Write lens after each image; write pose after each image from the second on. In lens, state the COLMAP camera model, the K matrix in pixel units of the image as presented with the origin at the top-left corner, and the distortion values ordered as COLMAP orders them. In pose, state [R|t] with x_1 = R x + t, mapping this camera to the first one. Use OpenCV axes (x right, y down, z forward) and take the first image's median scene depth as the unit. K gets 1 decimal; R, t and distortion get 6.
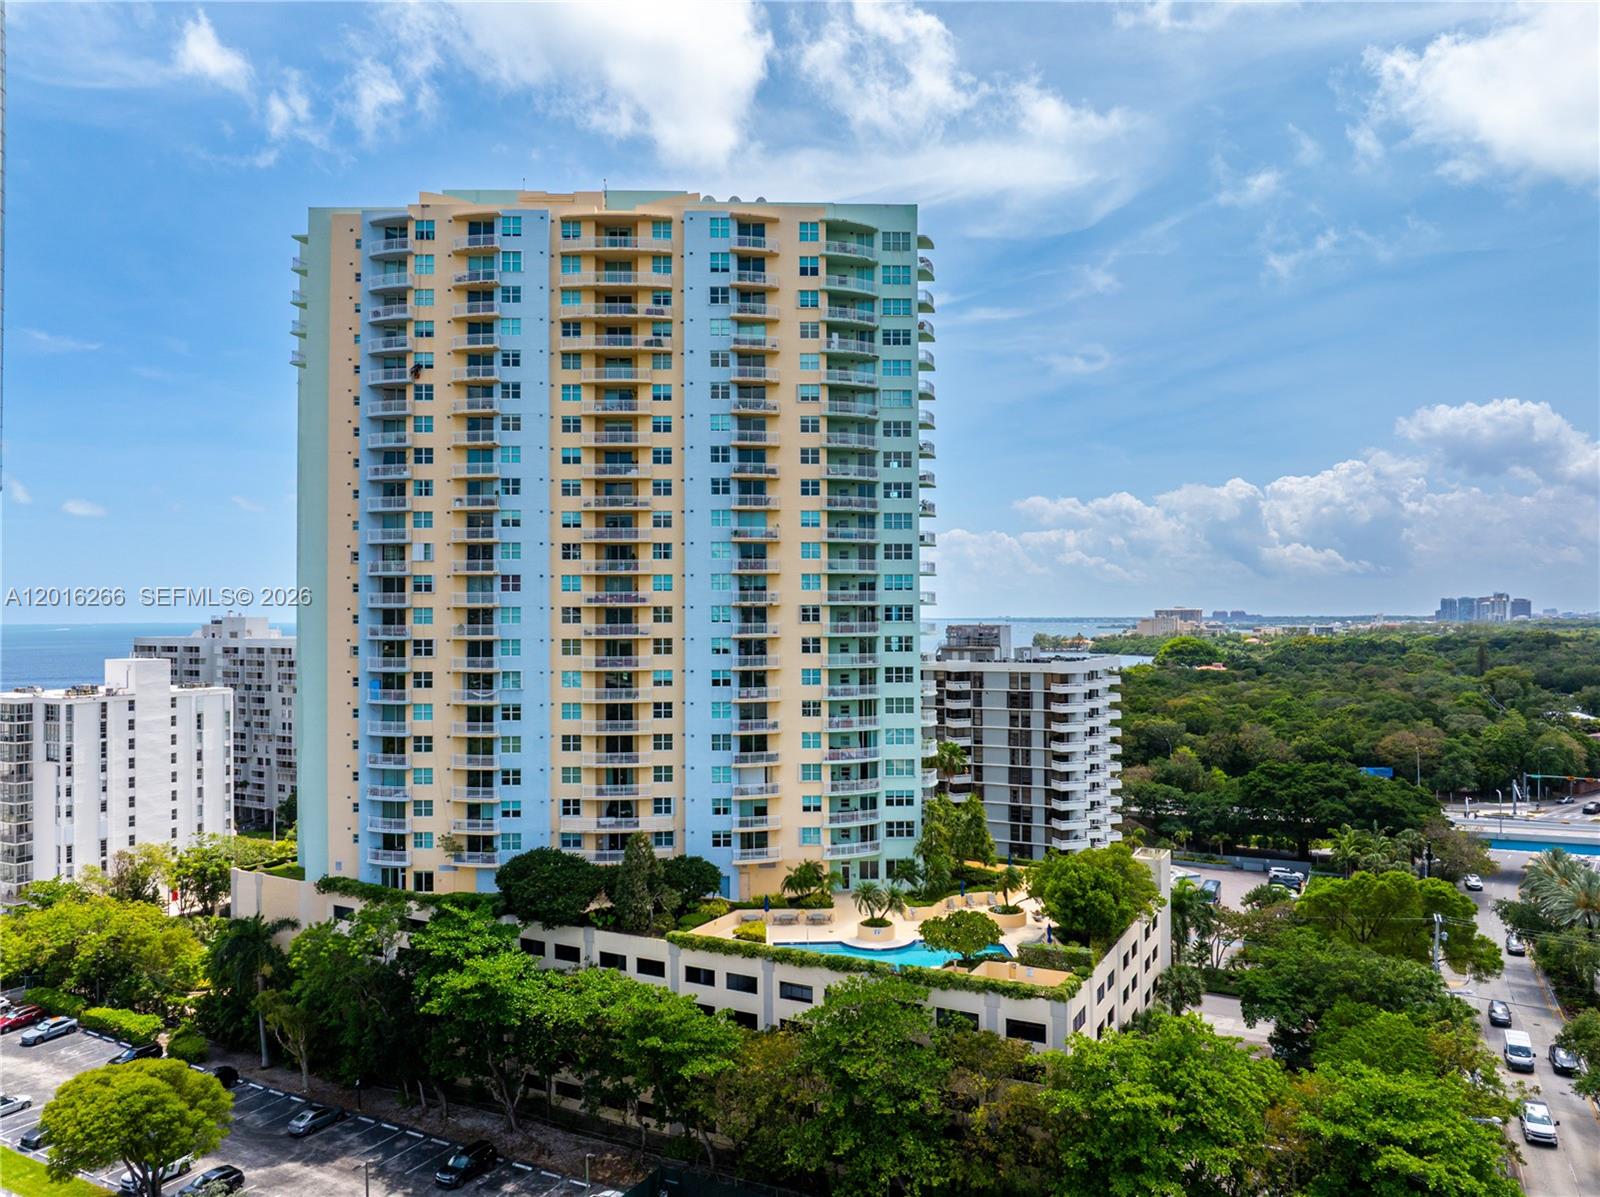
lens RADIAL K [[1124.2, 0, 800.0], [0, 1124.2, 598.5], [0, 0, 1]] dist [-0.020475, -0.023223]
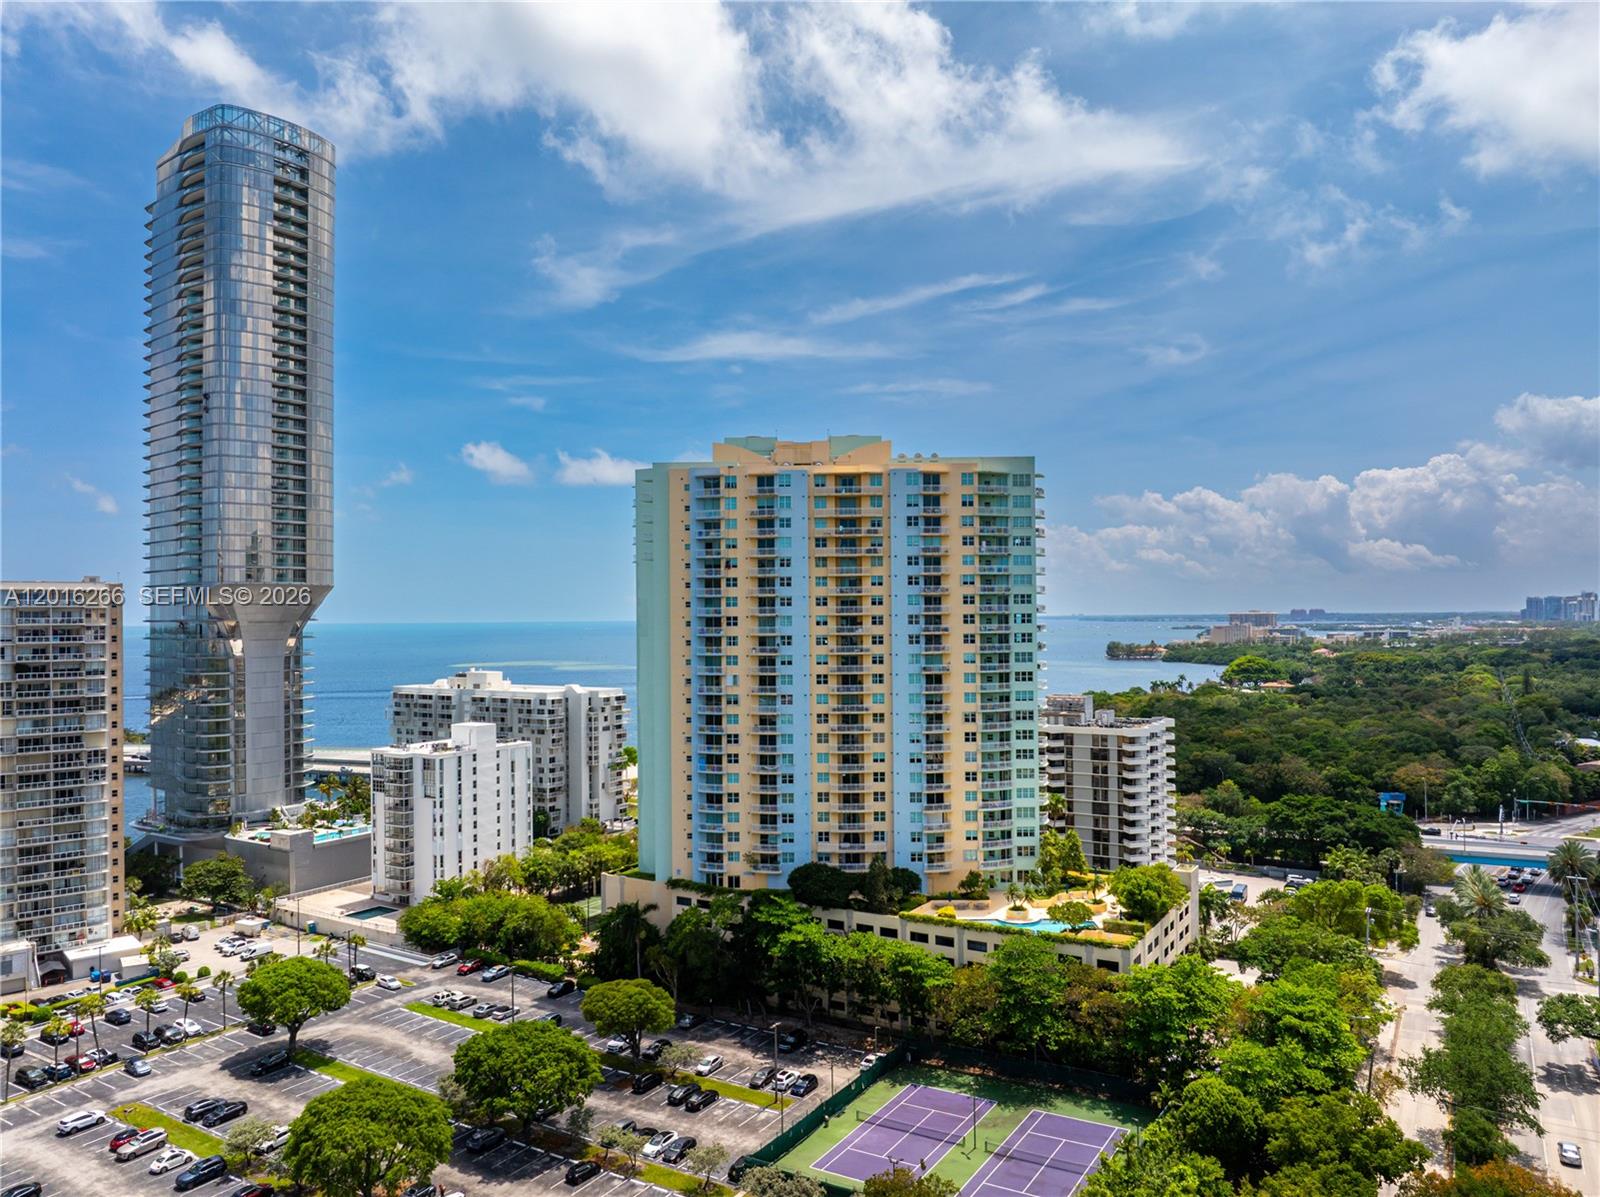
lens RADIAL K [[1111.8, 0, 802.1], [0, 1111.8, 594.8], [0, 0, 1]] dist [-0.033609, -0.001465]
pose [[0.997968, -0.006540, -0.063378, -0.130051], [0.006226, 0.999967, -0.005164, -0.156879], [0.063409, 0.004759, 0.997976, -0.609783]]
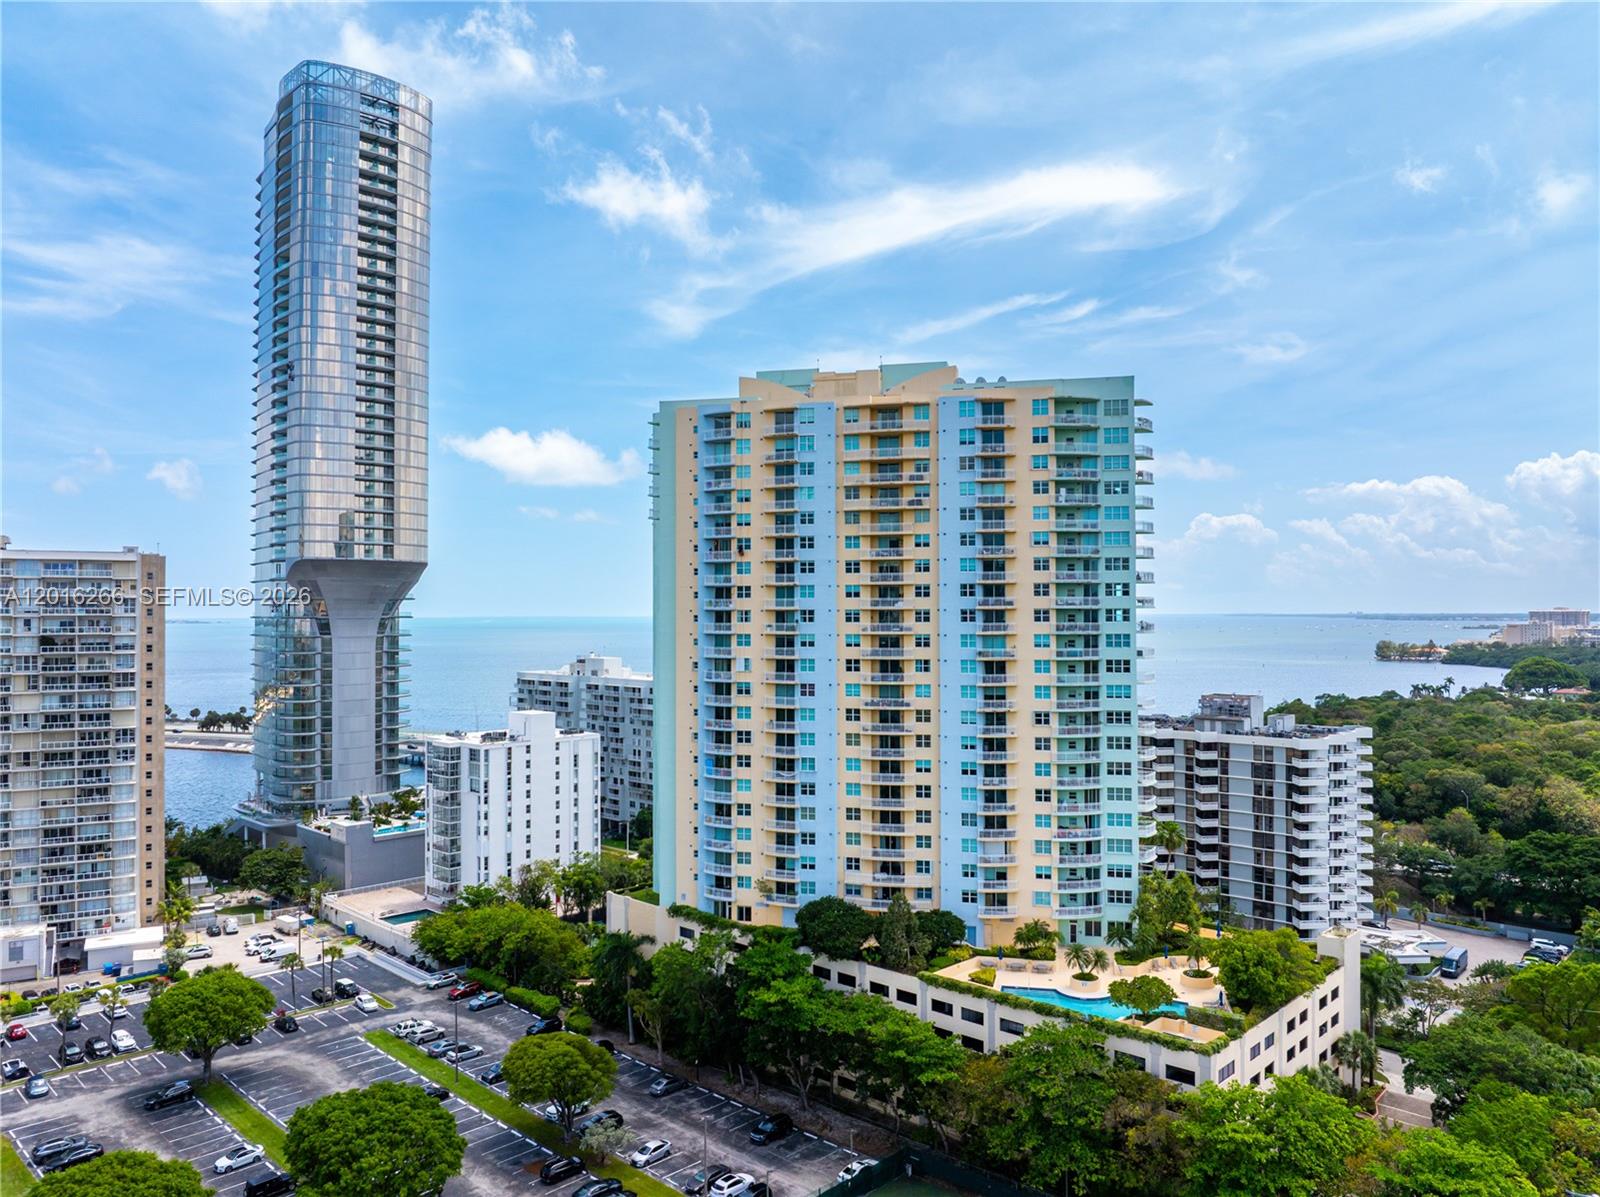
lens RADIAL K [[1134.8, 0, 803.7], [0, 1134.8, 585.4], [0, 0, 1]] dist [-0.035172, -0.004555]
pose [[0.962458, -0.004596, -0.271391, 0.095958], [0.002117, 0.999953, -0.009426, -0.122004], [0.271421, 0.008497, 0.962423, -0.270357]]
